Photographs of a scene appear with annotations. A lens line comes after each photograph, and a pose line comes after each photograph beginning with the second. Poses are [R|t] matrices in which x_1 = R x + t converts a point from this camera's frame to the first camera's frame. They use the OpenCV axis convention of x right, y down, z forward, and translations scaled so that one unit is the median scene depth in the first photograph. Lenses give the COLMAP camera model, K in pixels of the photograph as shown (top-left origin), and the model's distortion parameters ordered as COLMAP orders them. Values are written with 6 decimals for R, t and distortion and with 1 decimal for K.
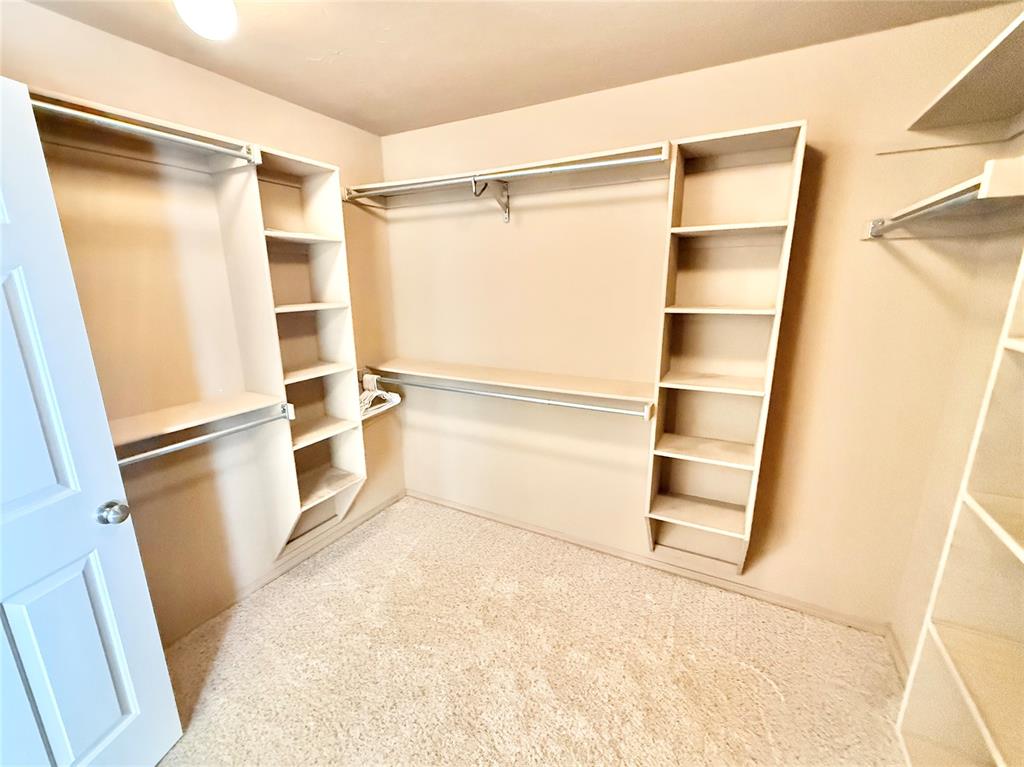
lens RADIAL K [[418.2, 0, 510.1], [0, 418.2, 383.6], [0, 0, 1]] dist [0.000841, 0.000094]
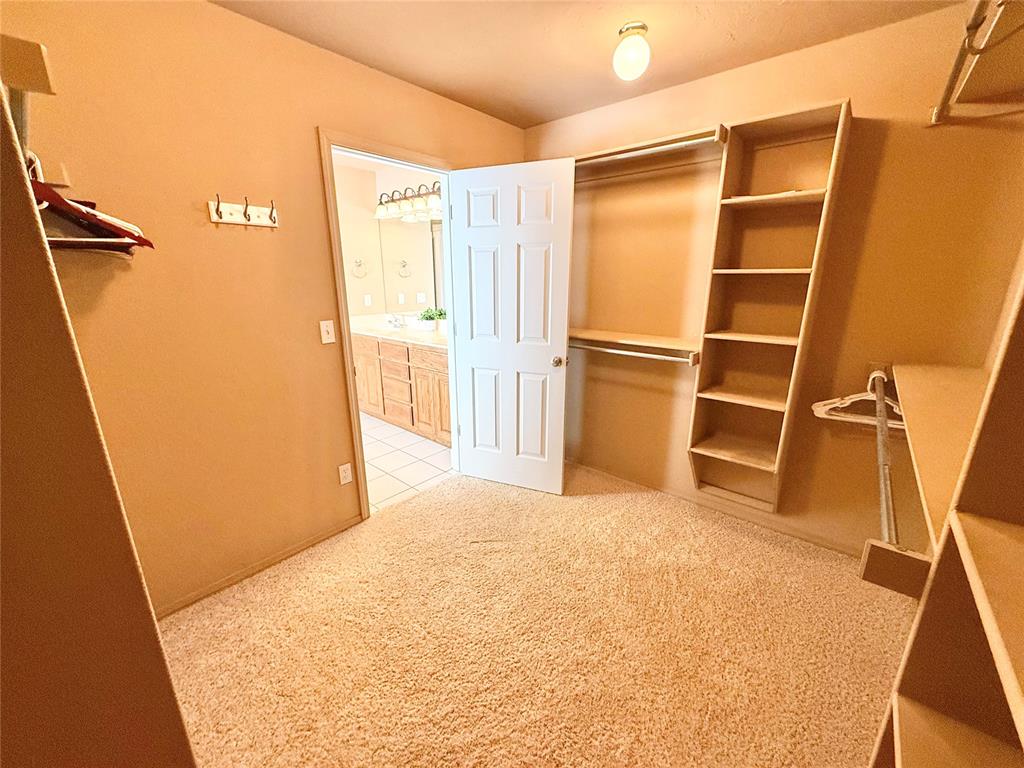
lens RADIAL K [[403.3, 0, 512.0], [0, 403.3, 384.0], [0, 0, 1]] dist [-0.009535, -0.000162]
pose [[-0.197026, 0.261604, -0.944851, 0.740059], [-0.228123, 0.925057, 0.303693, -0.107551], [0.953489, 0.275378, -0.122582, 0.773163]]
